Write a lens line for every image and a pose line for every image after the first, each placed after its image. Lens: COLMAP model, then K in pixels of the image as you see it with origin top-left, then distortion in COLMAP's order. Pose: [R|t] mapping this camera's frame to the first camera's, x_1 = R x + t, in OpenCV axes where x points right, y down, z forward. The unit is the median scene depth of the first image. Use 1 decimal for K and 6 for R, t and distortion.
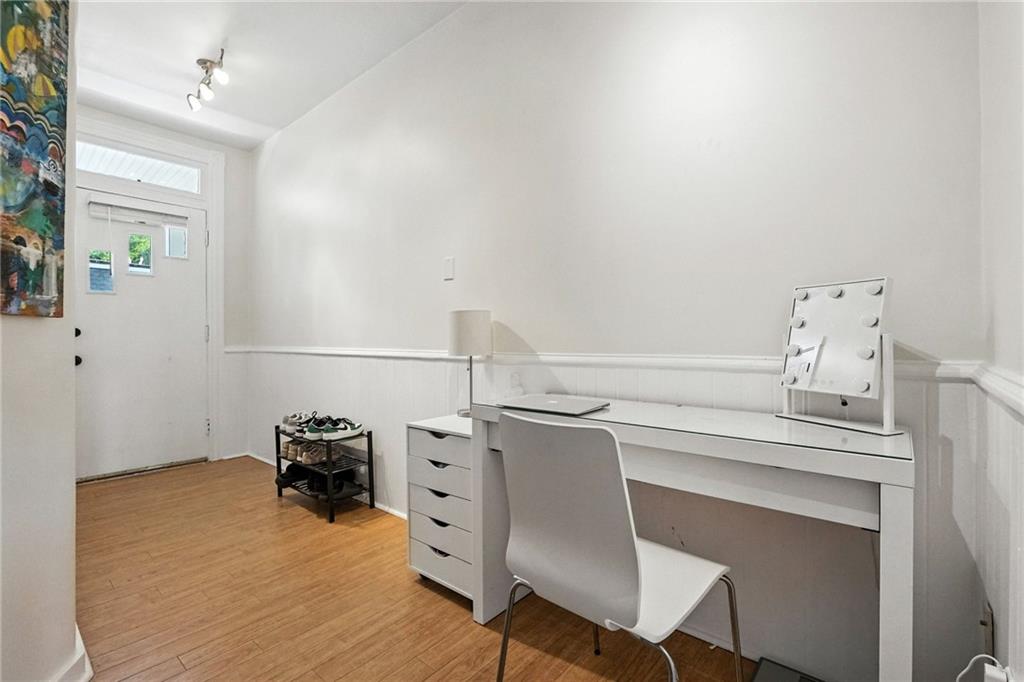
lens RADIAL K [[456.7, 0, 512.0], [0, 456.7, 341.0], [0, 0, 1]] dist [-0.002163, -0.000454]
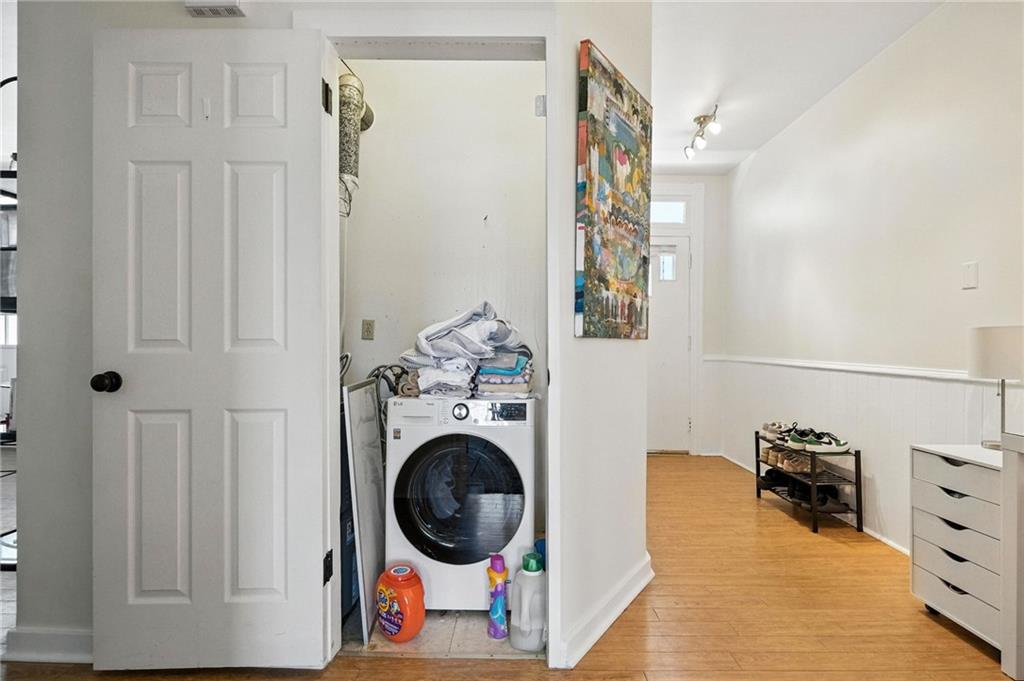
lens RADIAL K [[509.8, 0, 512.7], [0, 509.8, 338.7], [0, 0, 1]] dist [-0.003741, -0.000685]
pose [[0.648099, 0.005164, -0.761538, 0.030785], [-0.017294, 0.999819, -0.007938, -0.015750], [0.761359, 0.018315, 0.648071, -0.252134]]
